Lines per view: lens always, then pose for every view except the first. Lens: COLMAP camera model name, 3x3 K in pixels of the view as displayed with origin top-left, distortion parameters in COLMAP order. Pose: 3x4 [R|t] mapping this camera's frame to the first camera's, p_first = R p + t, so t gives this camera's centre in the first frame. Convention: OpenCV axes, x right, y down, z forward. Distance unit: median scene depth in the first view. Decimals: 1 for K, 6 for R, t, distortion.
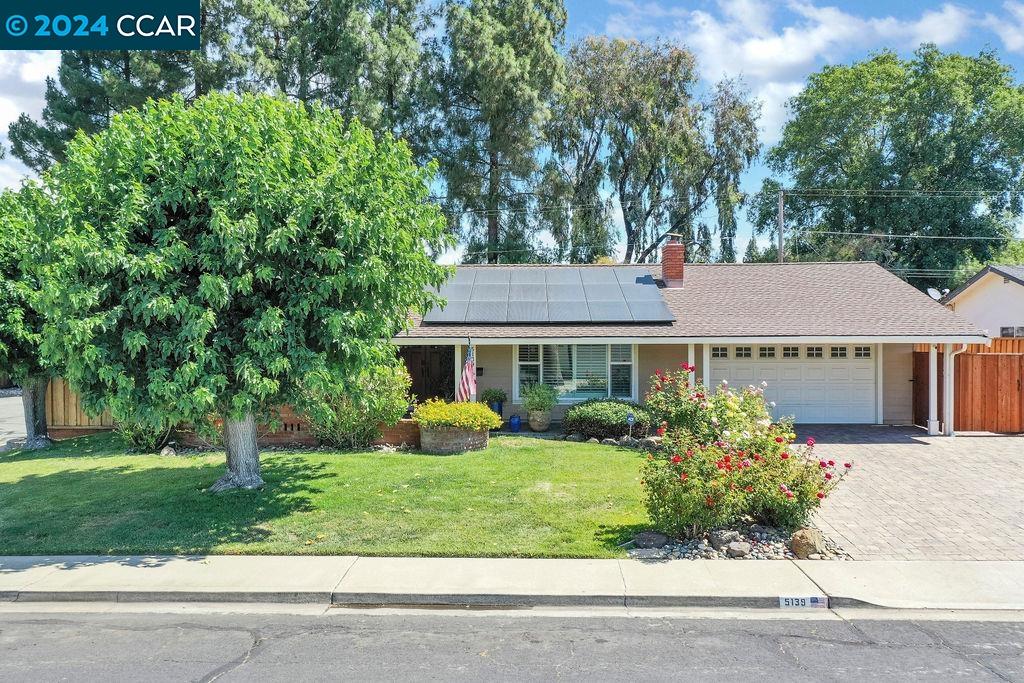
lens RADIAL K [[806.4, 0, 512.0], [0, 806.4, 341.5], [0, 0, 1]] dist [0.009341, 0.000044]
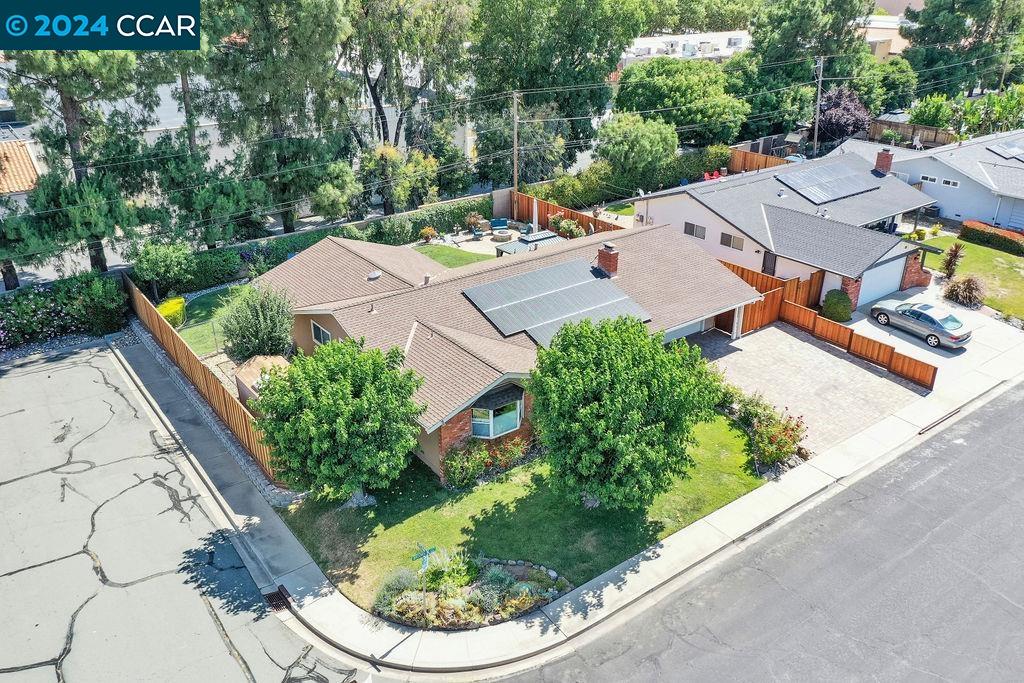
lens RADIAL K [[806.4, 0, 512.0], [0, 806.4, 341.5], [0, 0, 1]] dist [0.009341, 0.000044]
pose [[0.782228, -0.263729, 0.564416, -1.866609], [0.015712, 0.914041, 0.405318, -1.227682], [-0.622794, -0.308183, 0.719132, -0.259030]]
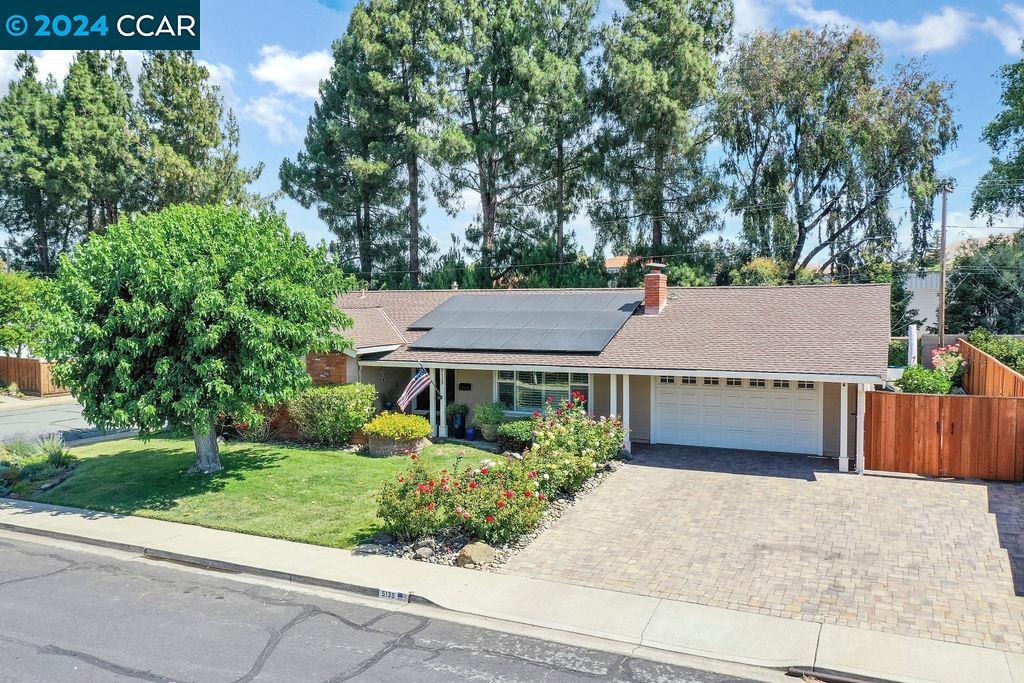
lens RADIAL K [[811.7, 0, 512.0], [0, 811.7, 341.5], [0, 0, 1]] dist [0.007436, 0.000232]
pose [[0.915675, 0.016533, -0.401580, 0.900343], [-0.005624, 0.999583, 0.028329, -0.116067], [0.401881, -0.023682, 0.915386, -0.122925]]
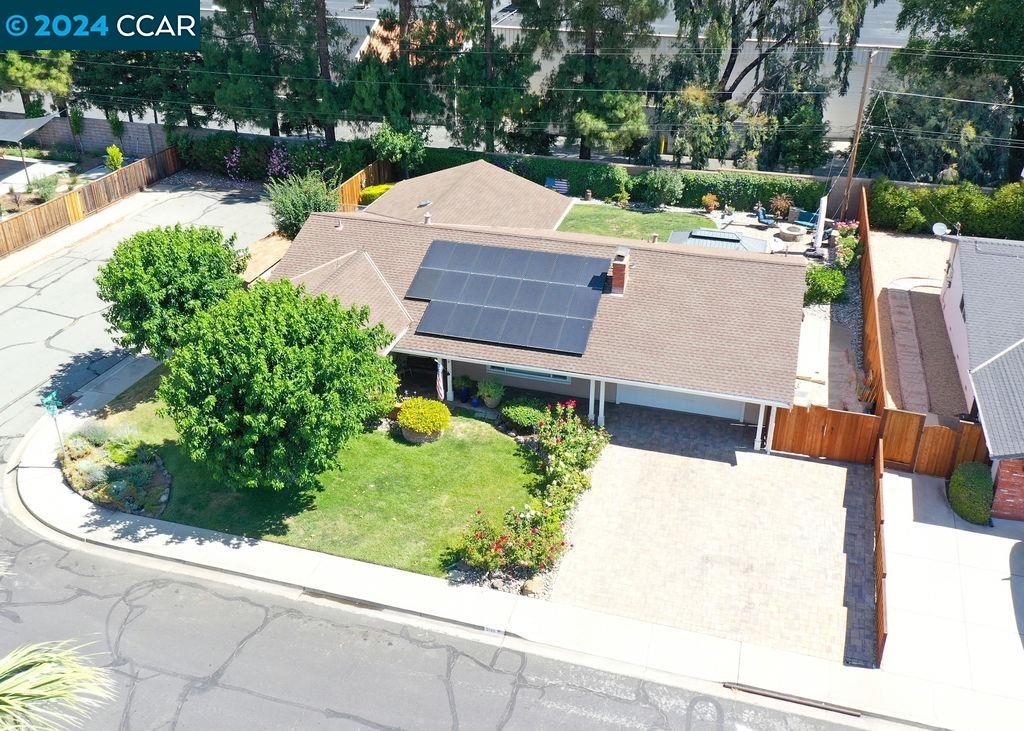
lens RADIAL K [[954.5, 0, 508.6], [0, 954.5, 321.4], [0, 0, 1]] dist [0.001920, -0.010708]
pose [[0.965971, 0.113125, -0.232601, 0.765031], [-0.003098, 0.904280, 0.426928, -1.317806], [0.258633, -0.411680, 0.873859, -0.787368]]
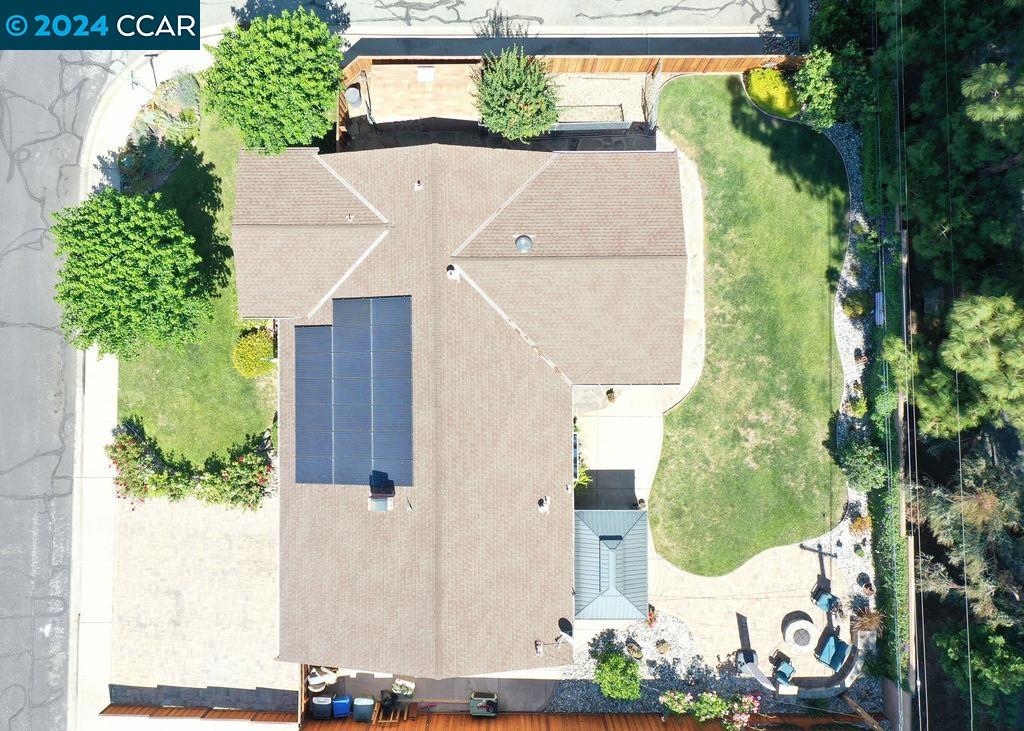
lens RADIAL K [[954.5, 0, 508.6], [0, 954.5, 321.4], [0, 0, 1]] dist [0.001920, -0.010708]
pose [[0.032723, 0.998518, -0.043476, -0.041247], [-0.016233, 0.044024, 0.998899, -3.276615], [0.999333, -0.031981, 0.017650, 2.346339]]
